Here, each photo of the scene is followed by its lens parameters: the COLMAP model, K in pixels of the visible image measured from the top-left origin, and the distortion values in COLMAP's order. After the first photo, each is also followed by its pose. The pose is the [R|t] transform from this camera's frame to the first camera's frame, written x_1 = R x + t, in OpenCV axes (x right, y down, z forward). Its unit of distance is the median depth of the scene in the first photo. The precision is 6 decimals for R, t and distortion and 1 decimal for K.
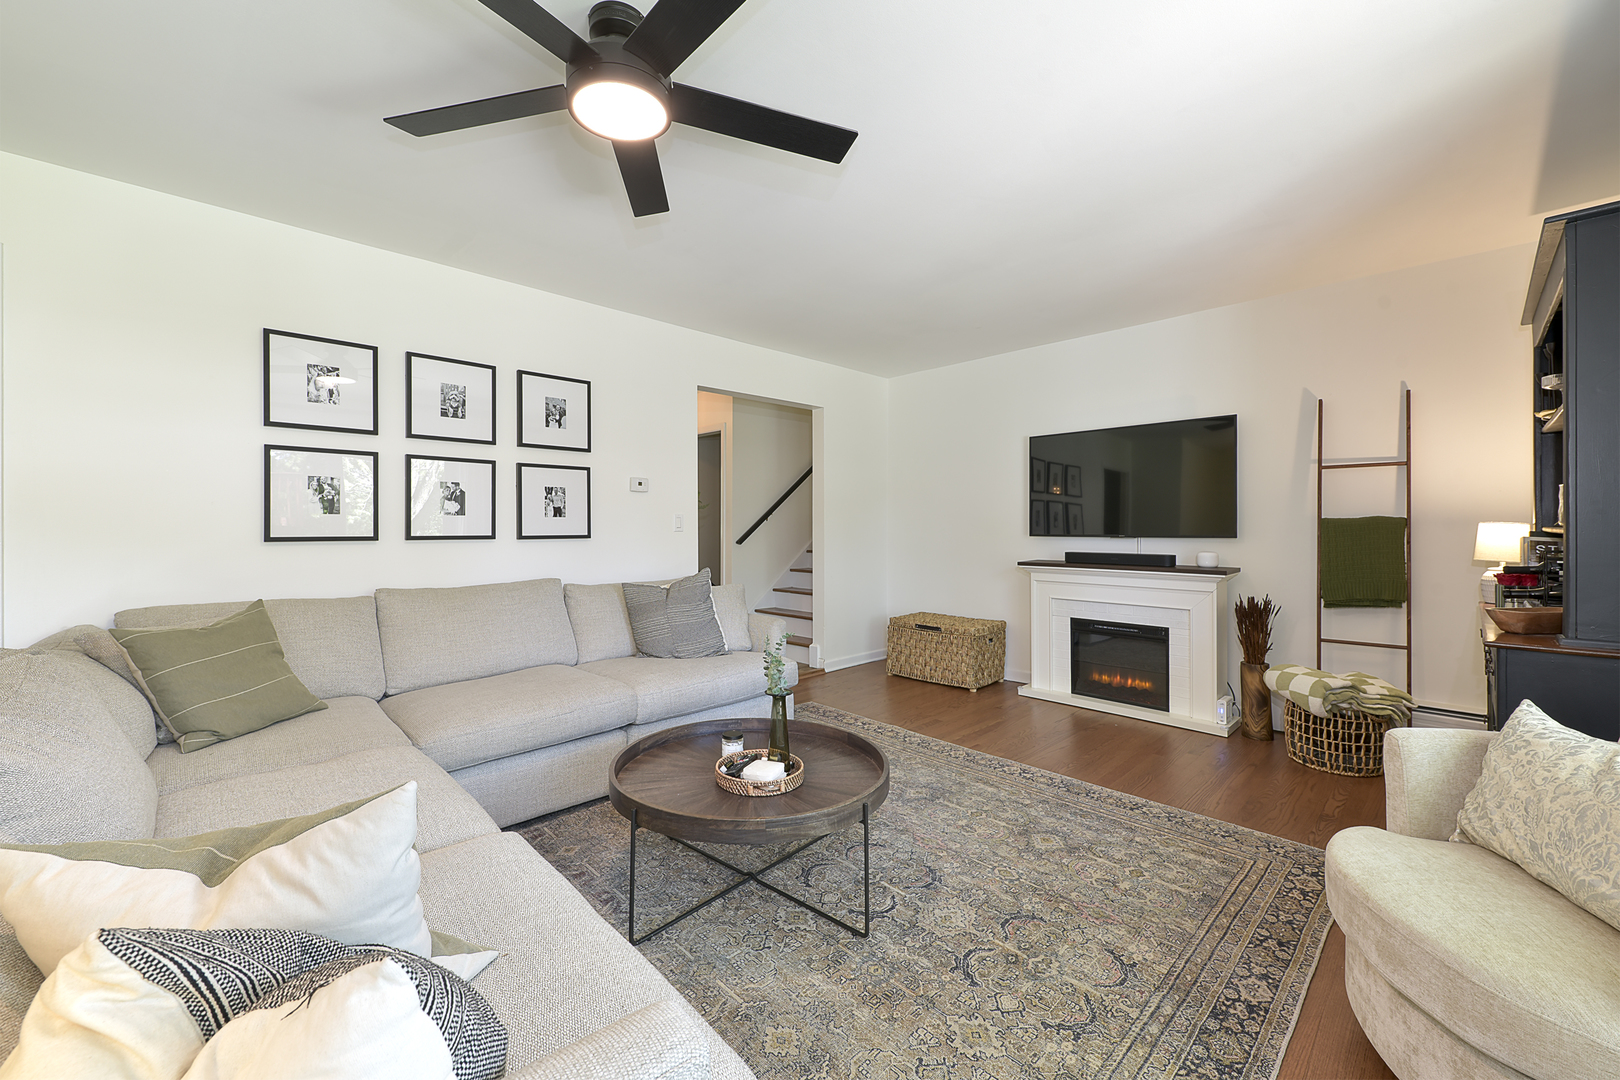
lens RADIAL K [[642.6, 0, 805.0], [0, 642.6, 537.1], [0, 0, 1]] dist [-0.001046, -0.000296]
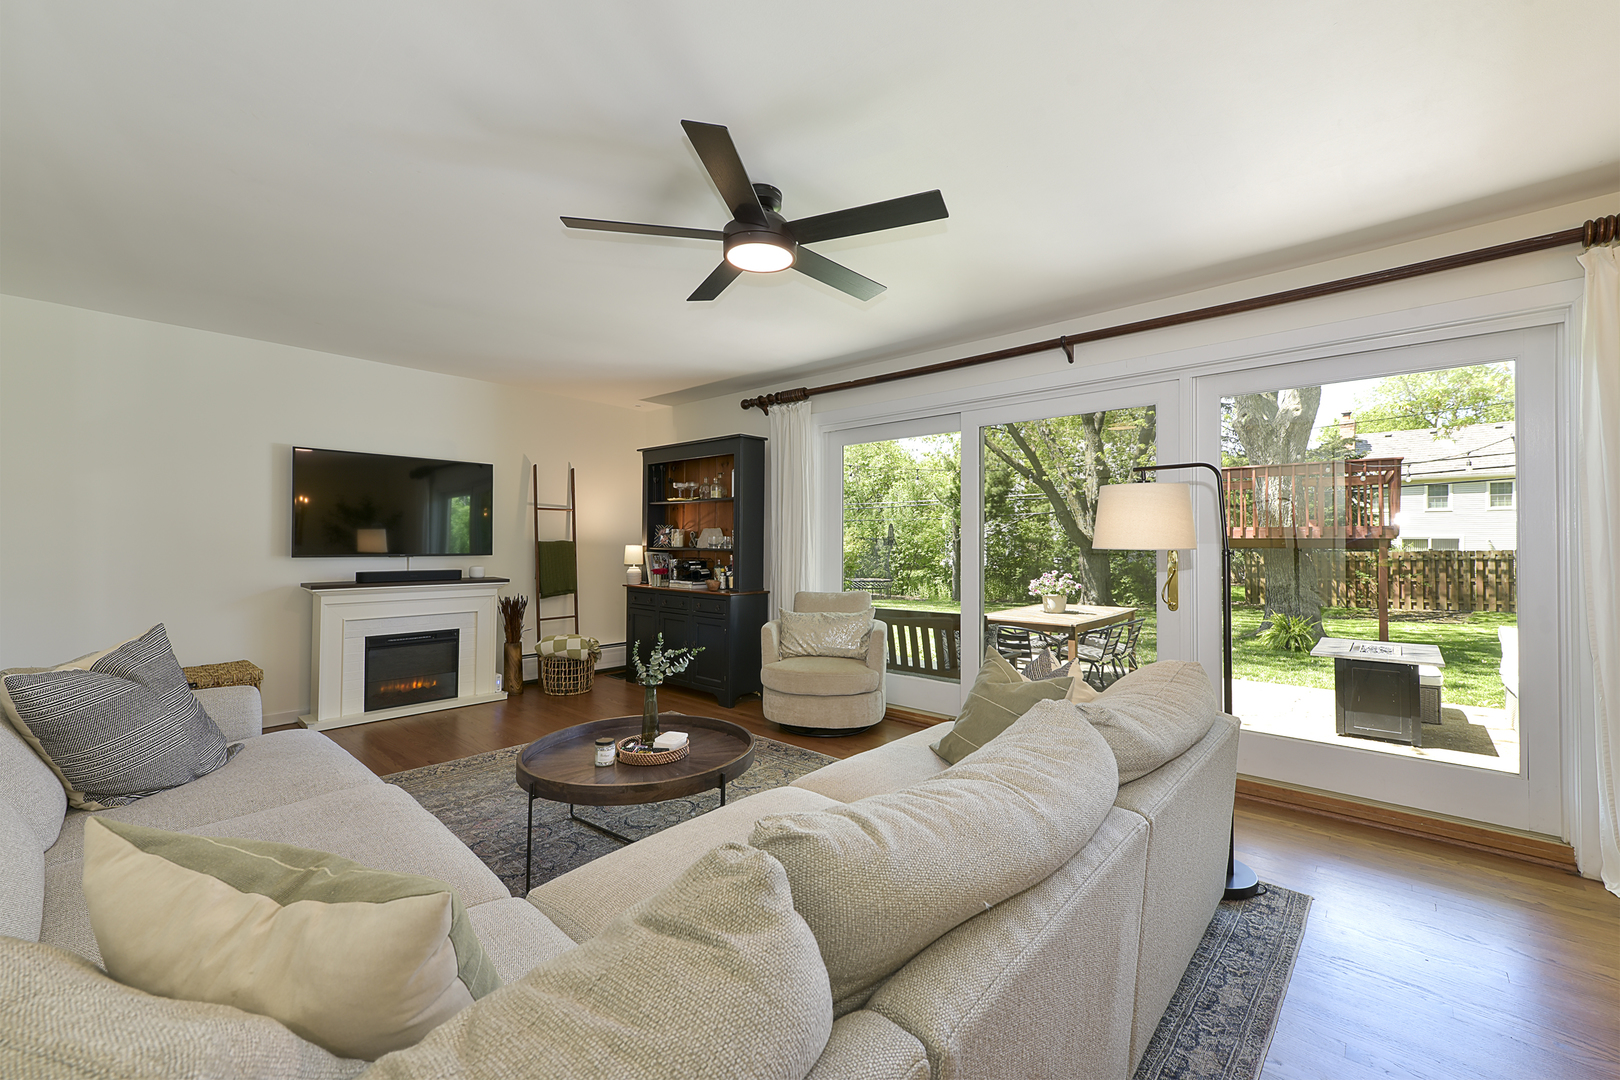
lens RADIAL K [[642.6, 0, 805.0], [0, 642.6, 537.1], [0, 0, 1]] dist [-0.001046, -0.000296]
pose [[-0.065882, 0.009414, 0.997783, -0.830943], [0.010216, 0.999909, -0.008760, -0.020149], [-0.997775, 0.009616, -0.065973, 0.483863]]
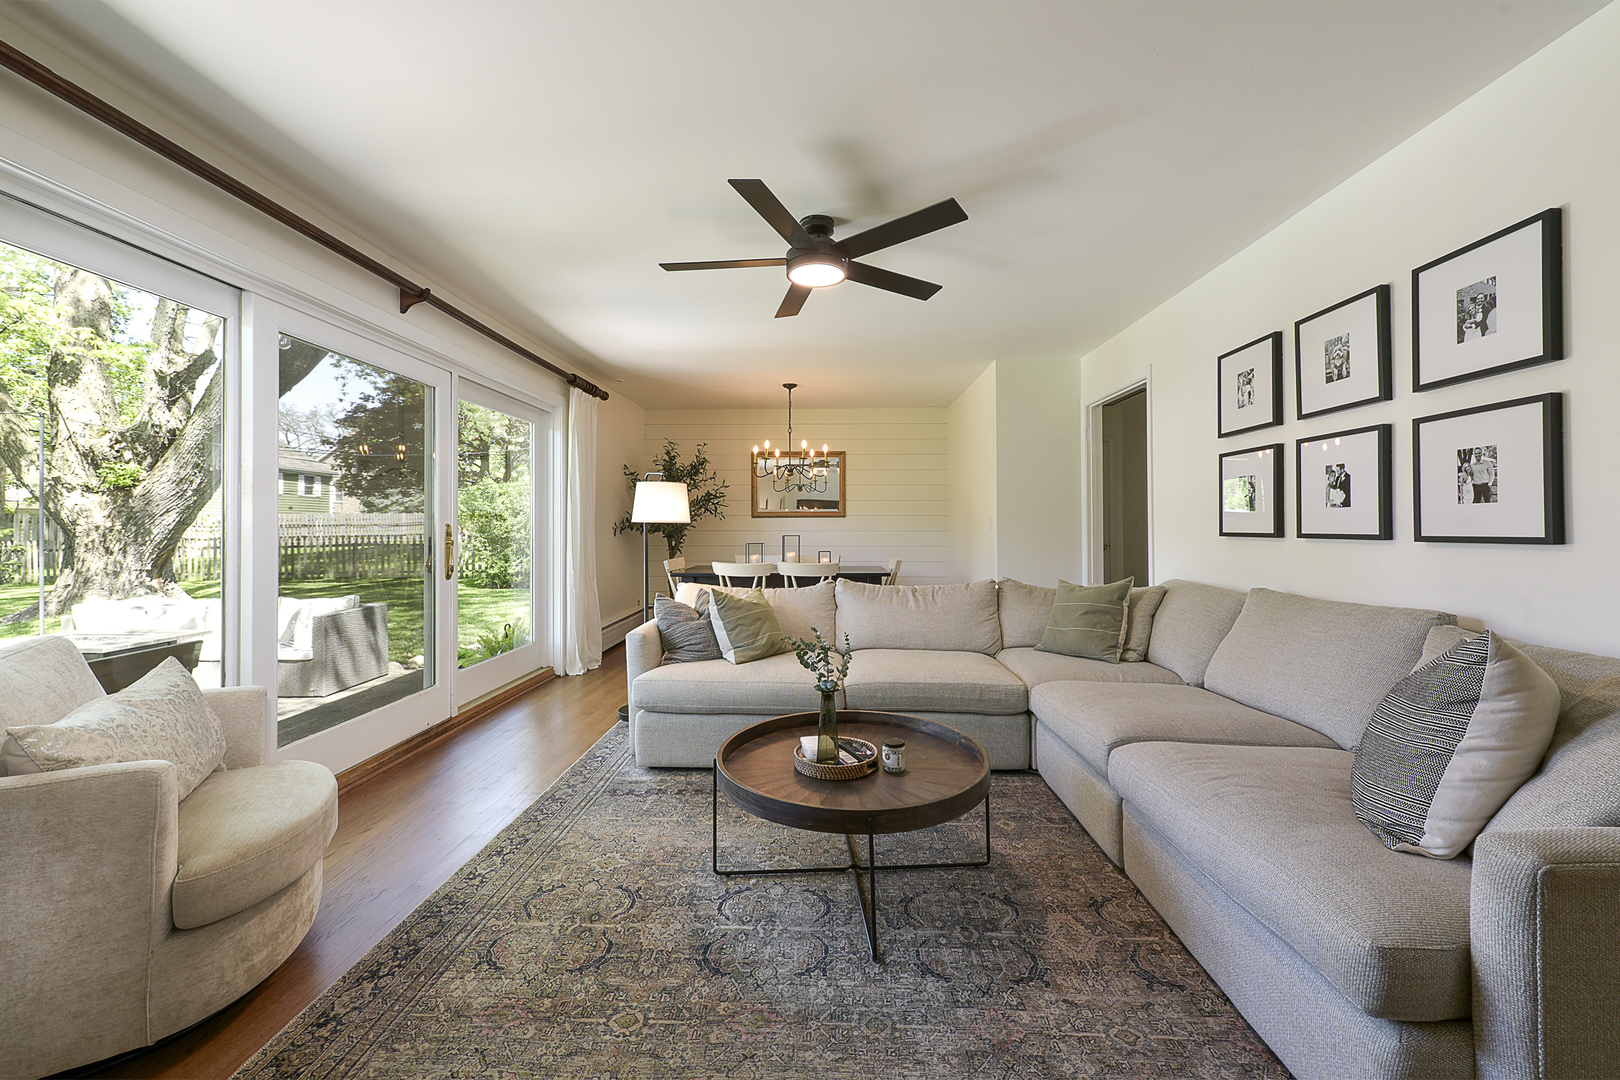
lens RADIAL K [[642.6, 0, 805.0], [0, 642.6, 537.1], [0, 0, 1]] dist [-0.001046, -0.000296]
pose [[-0.735683, 0.014339, -0.677174, 0.415603], [-0.005076, 0.999631, 0.026682, -0.014781], [0.677307, 0.023066, -0.735339, 1.067770]]
